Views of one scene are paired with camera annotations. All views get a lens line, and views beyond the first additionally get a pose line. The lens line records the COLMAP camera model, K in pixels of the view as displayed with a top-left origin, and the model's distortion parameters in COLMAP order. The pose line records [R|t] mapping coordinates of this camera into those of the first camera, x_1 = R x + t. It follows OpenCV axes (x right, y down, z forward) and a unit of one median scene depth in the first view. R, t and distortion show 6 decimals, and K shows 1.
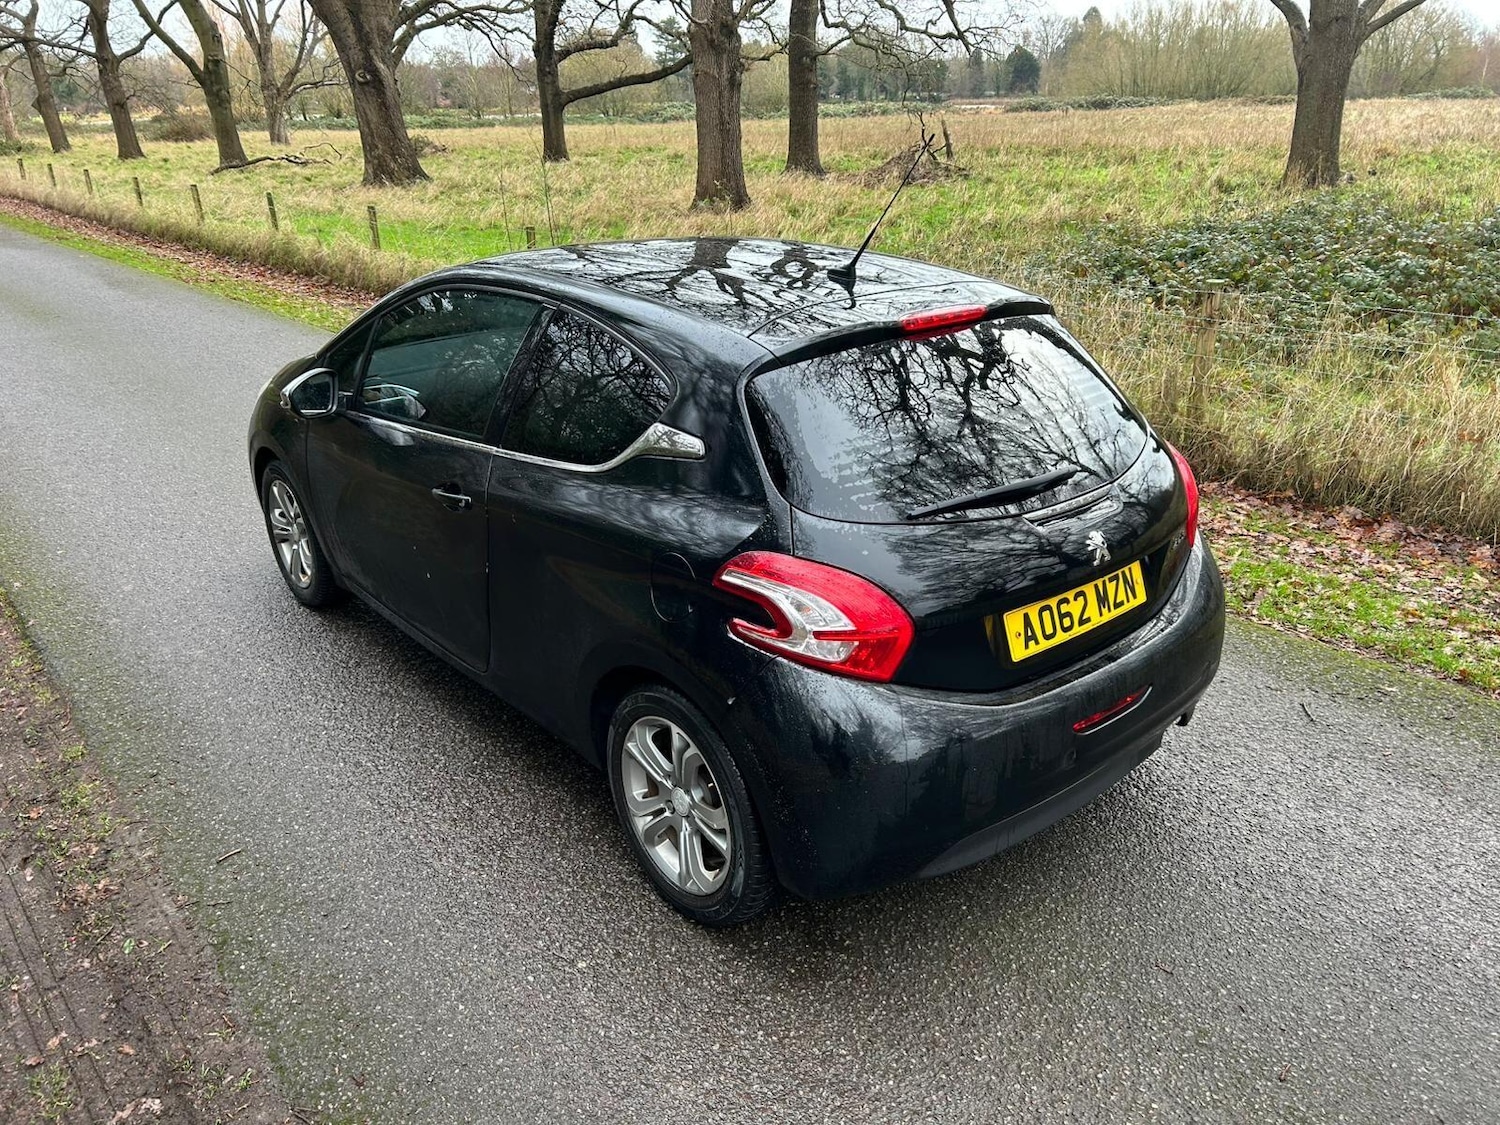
lens RADIAL K [[1120.6, 0, 750.0], [0, 1120.6, 562.5], [0, 0, 1]] dist [0.053717, -0.058739]
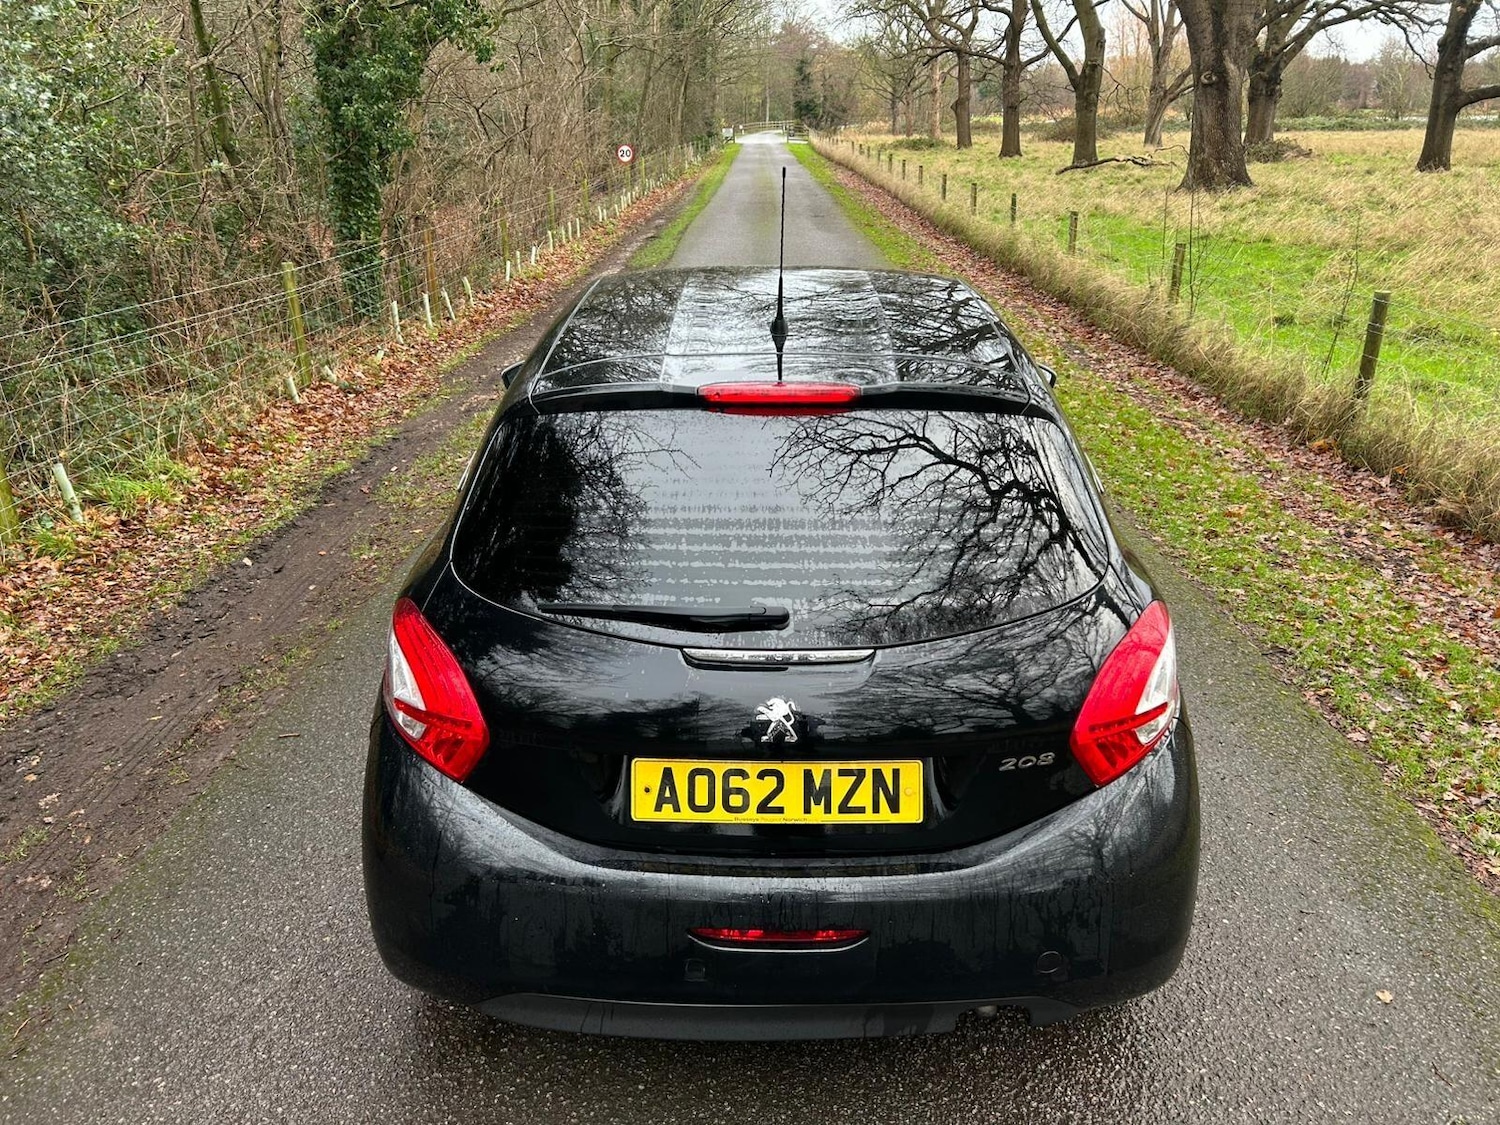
lens RADIAL K [[1120.6, 0, 750.0], [0, 1120.6, 562.5], [0, 0, 1]] dist [0.053717, -0.058739]
pose [[0.760211, 0.244929, -0.601738, 0.663106], [-0.245557, 0.965831, 0.082901, -0.159210], [0.601482, 0.084739, 0.794379, 0.352739]]
